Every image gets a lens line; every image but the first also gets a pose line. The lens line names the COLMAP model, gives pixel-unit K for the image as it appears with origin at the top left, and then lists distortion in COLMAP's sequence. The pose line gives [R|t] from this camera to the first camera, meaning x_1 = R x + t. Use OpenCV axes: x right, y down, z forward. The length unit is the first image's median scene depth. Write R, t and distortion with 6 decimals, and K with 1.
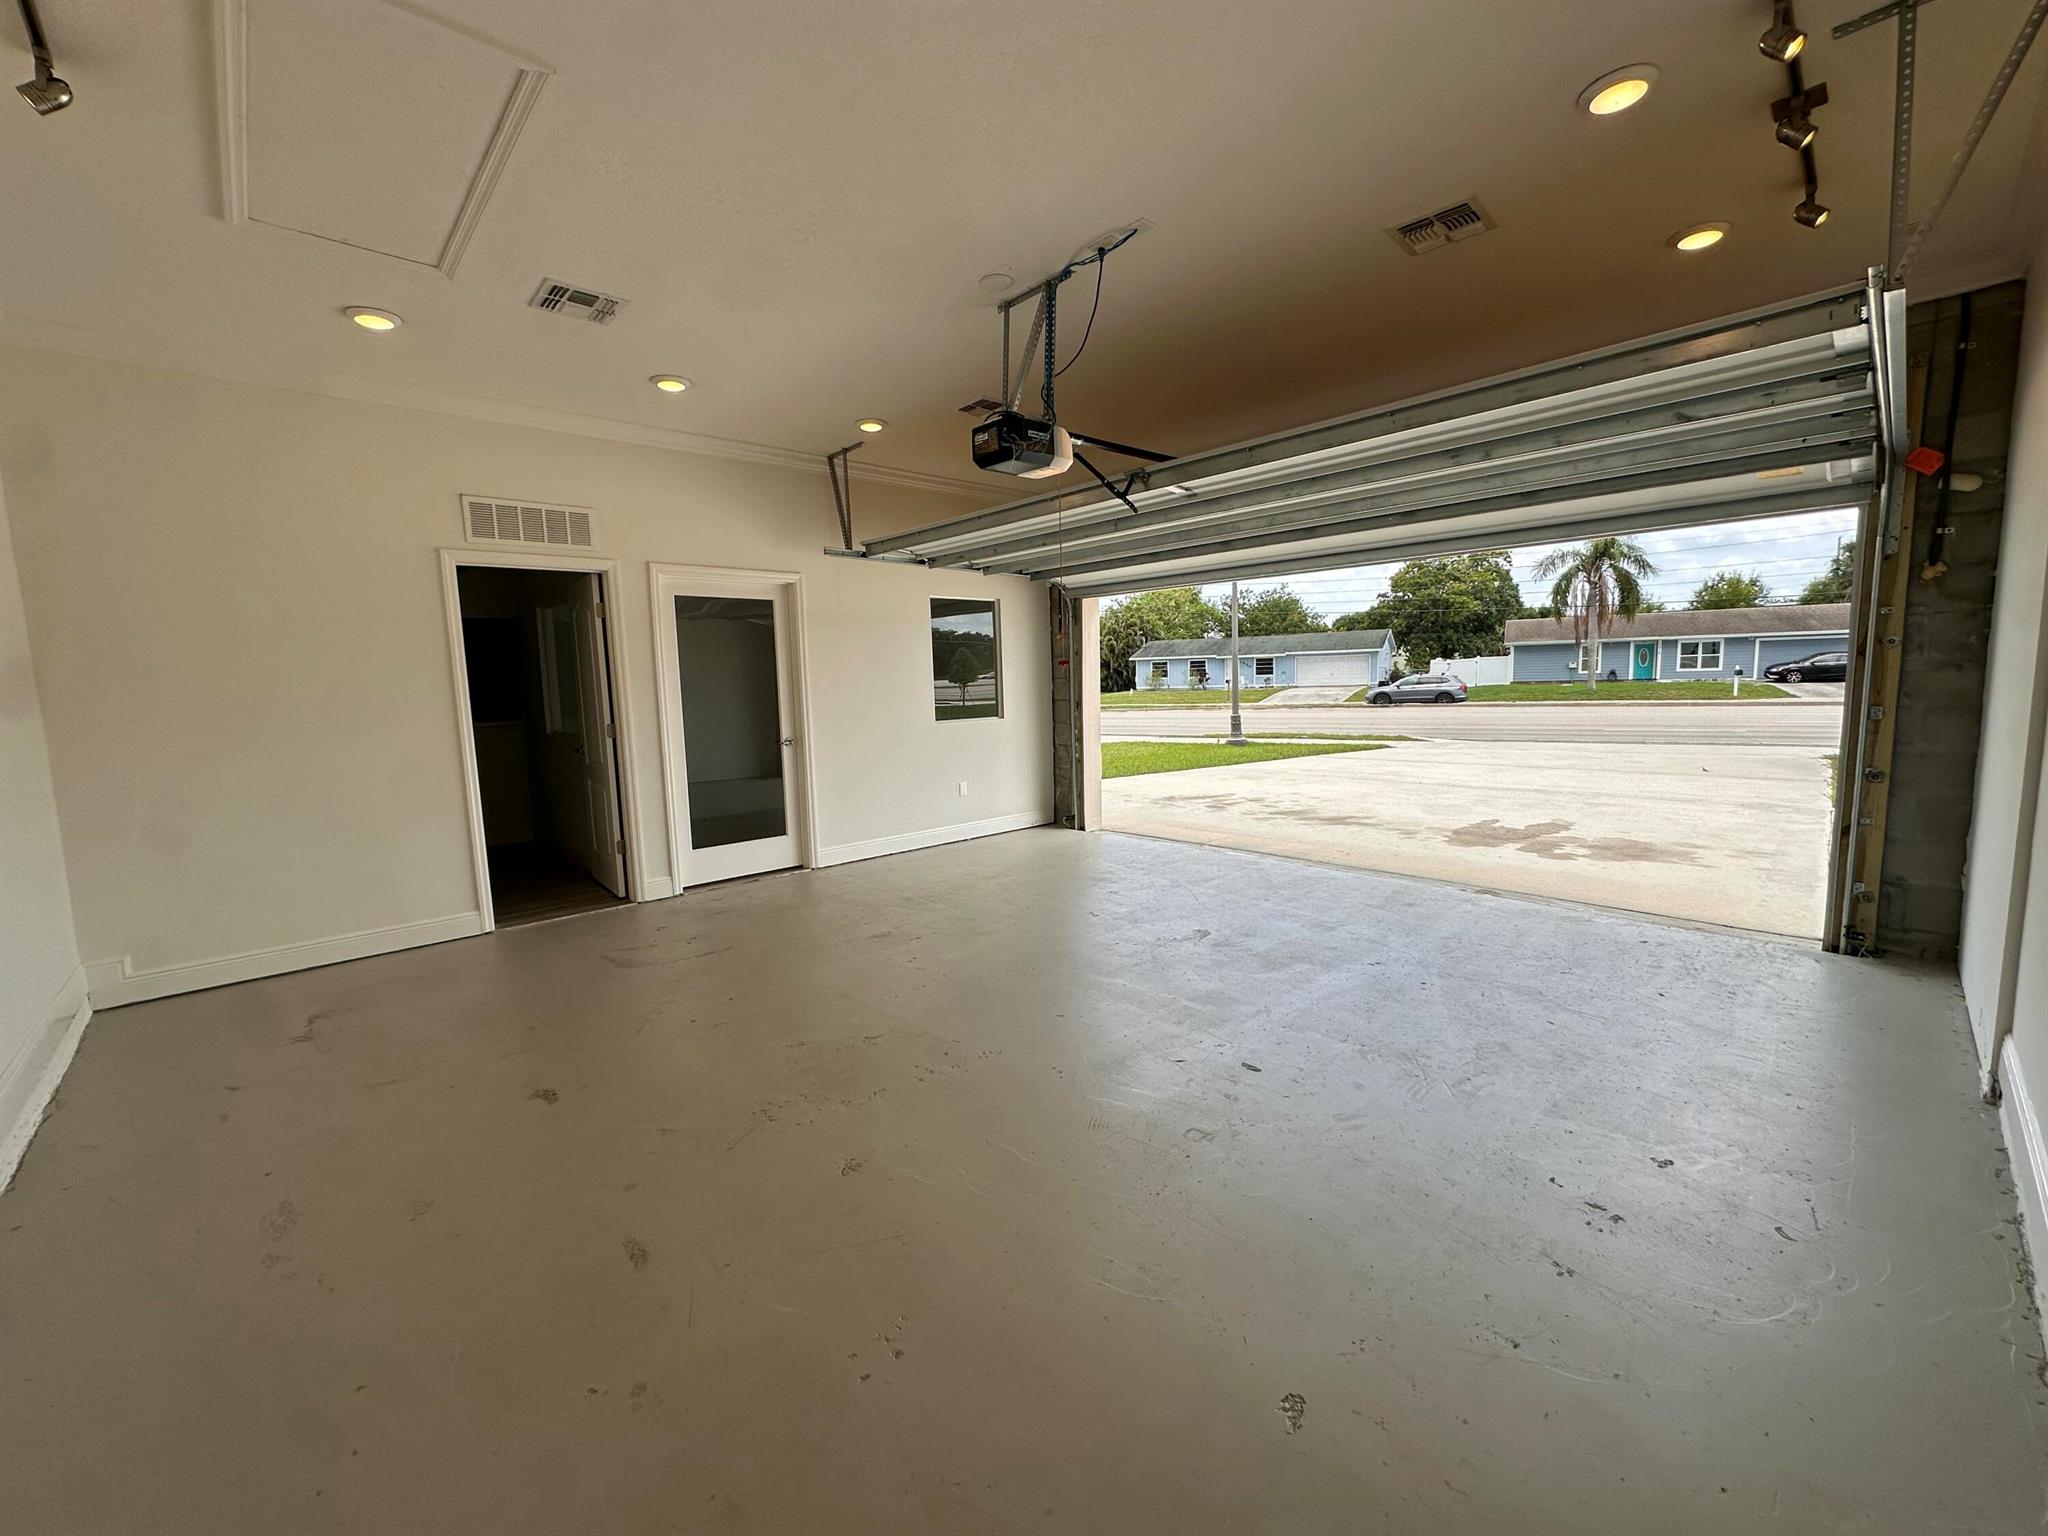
lens RADIAL K [[818.5, 0, 1038.0], [0, 818.5, 759.1], [0, 0, 1]] dist [-0.002317, -0.000329]
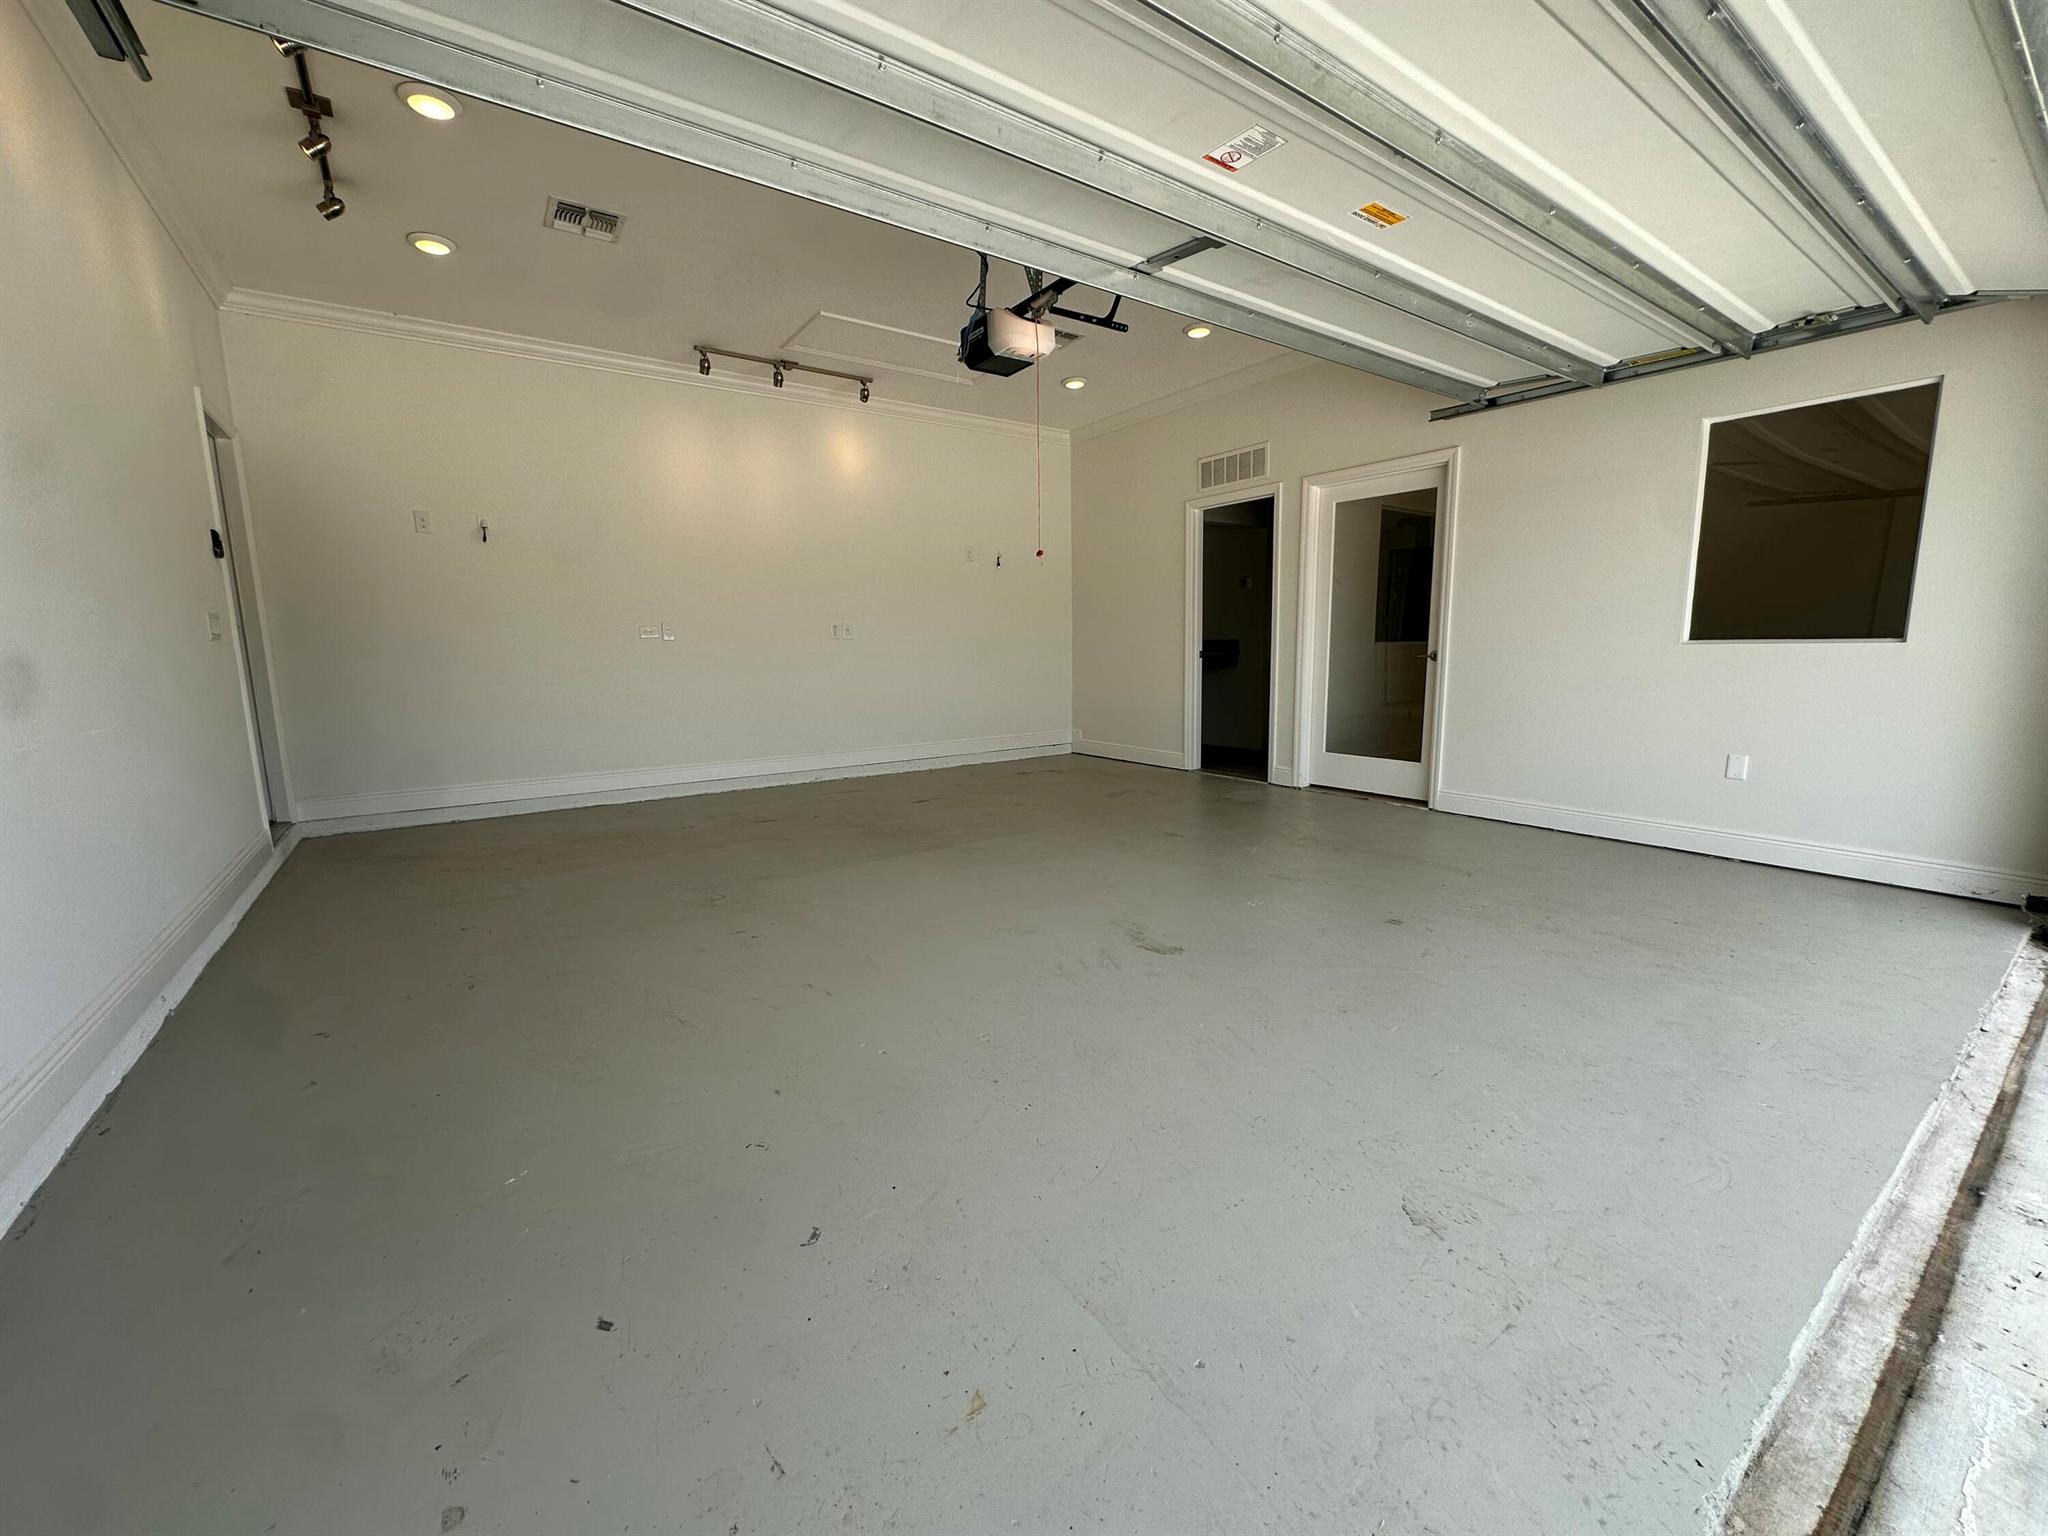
lens RADIAL K [[818.5, 0, 1039.9], [0, 818.5, 775.9], [0, 0, 1]] dist [-0.002317, -0.000329]
pose [[-0.136411, 0.179924, -0.974176, 0.741676], [-0.087580, 0.977328, 0.192769, -0.032958], [0.986773, 0.111615, -0.117561, 0.873904]]
